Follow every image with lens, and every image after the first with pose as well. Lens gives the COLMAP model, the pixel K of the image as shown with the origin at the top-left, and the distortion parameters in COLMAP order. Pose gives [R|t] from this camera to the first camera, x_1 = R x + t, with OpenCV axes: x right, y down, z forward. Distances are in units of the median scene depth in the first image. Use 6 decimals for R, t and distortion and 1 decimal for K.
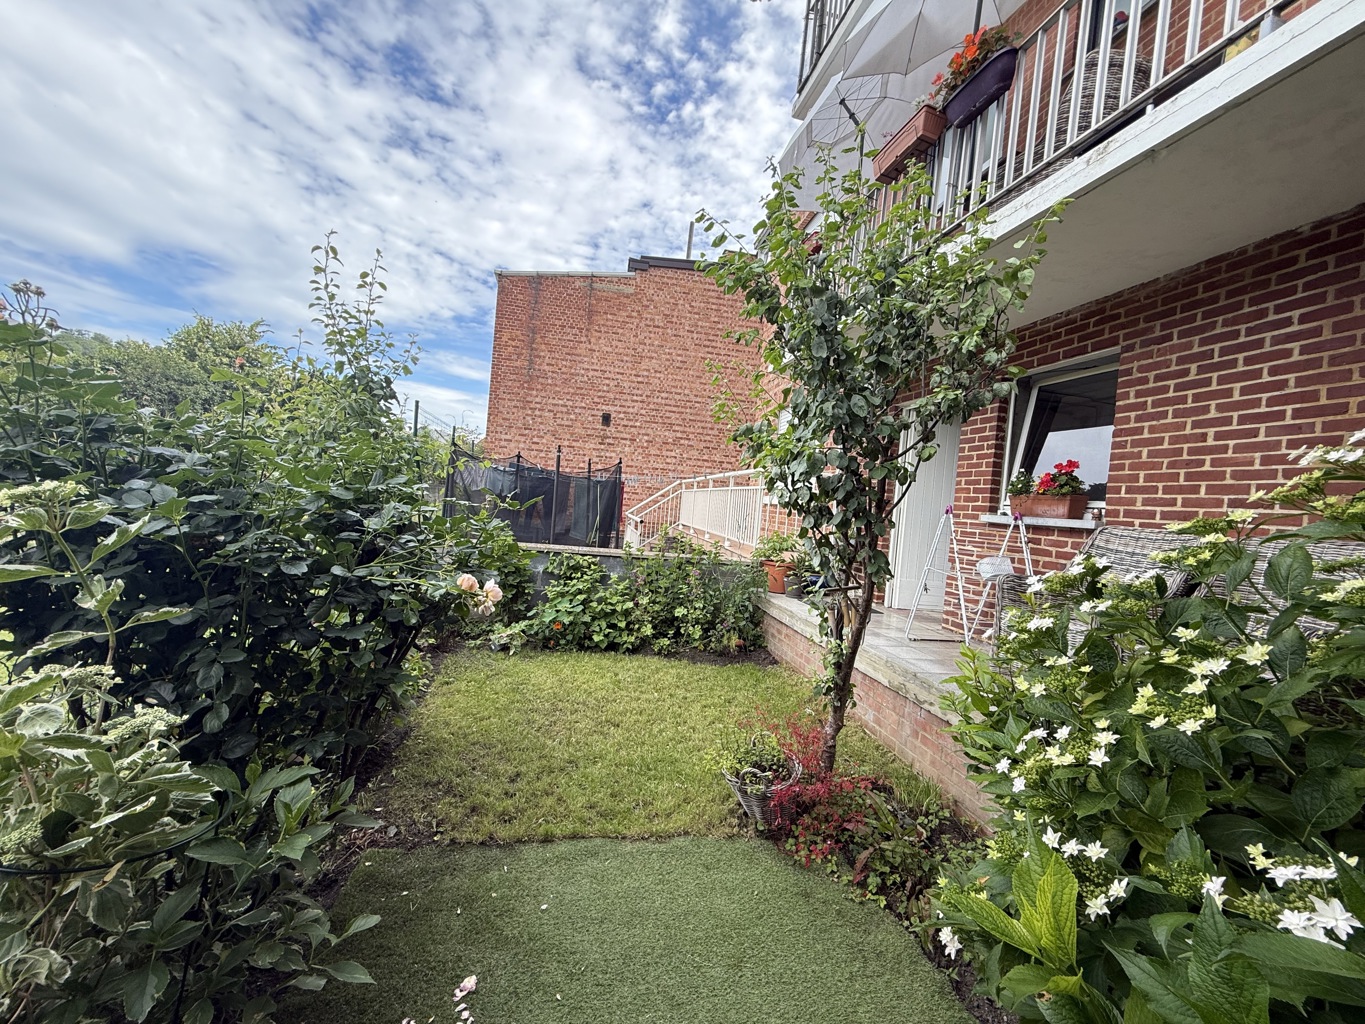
lens RADIAL K [[543.6, 0, 683.5], [0, 543.6, 516.2], [0, 0, 1]] dist [-0.002340, 0.000833]
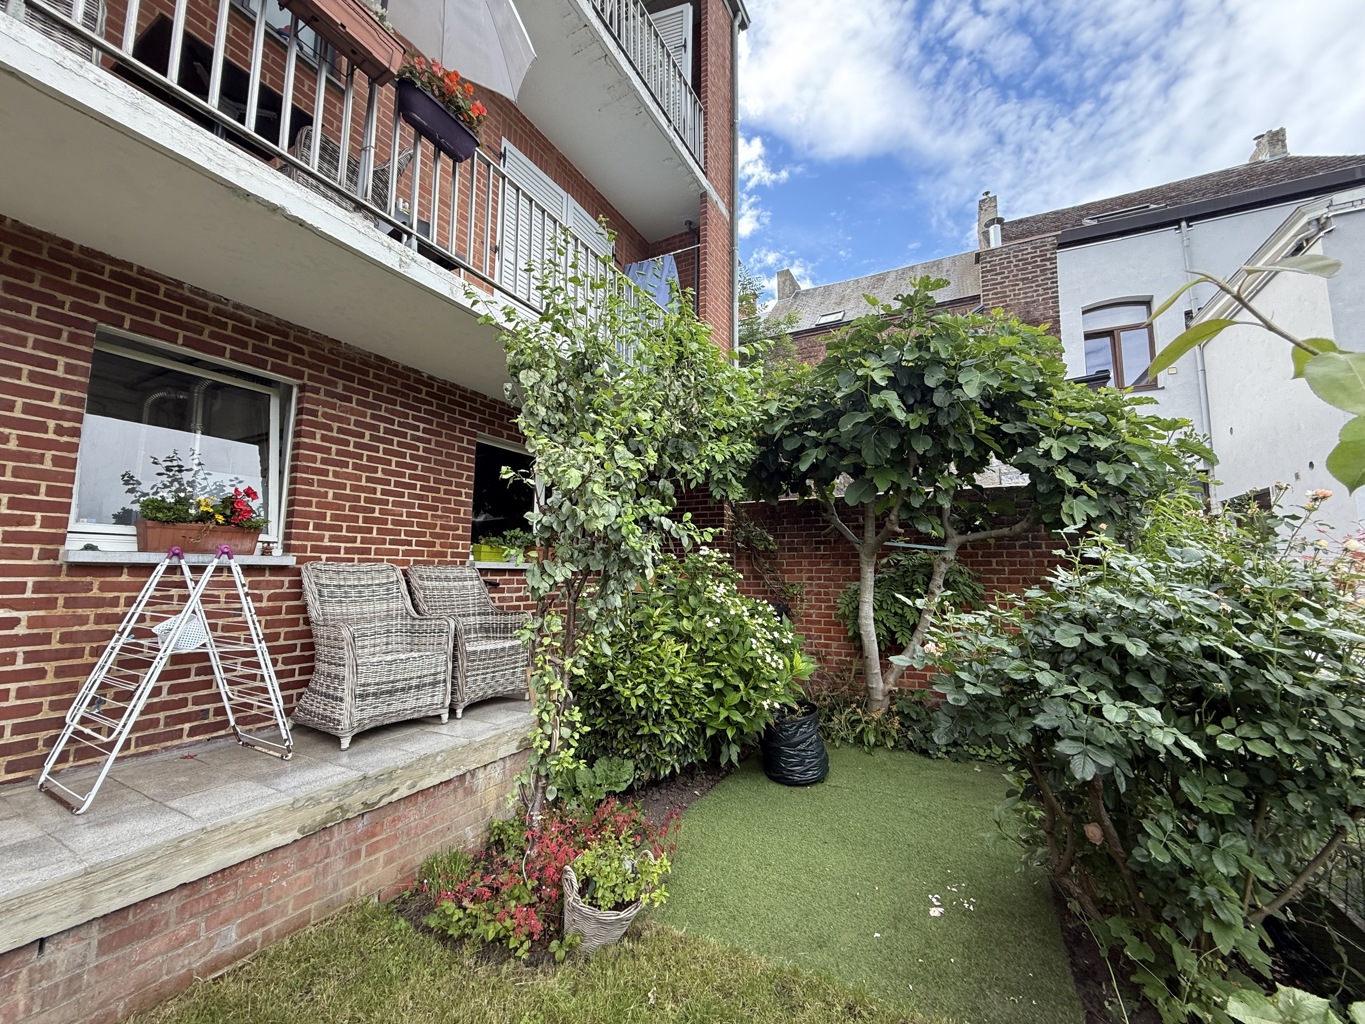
lens RADIAL K [[543.6, 0, 674.3], [0, 543.6, 512.0], [0, 0, 1]] dist [-0.002340, 0.000833]
pose [[-0.735448, -0.024076, 0.677154, -0.436856], [-0.064388, 0.997329, -0.034472, -0.089003], [-0.674515, -0.068953, -0.735034, 1.369010]]
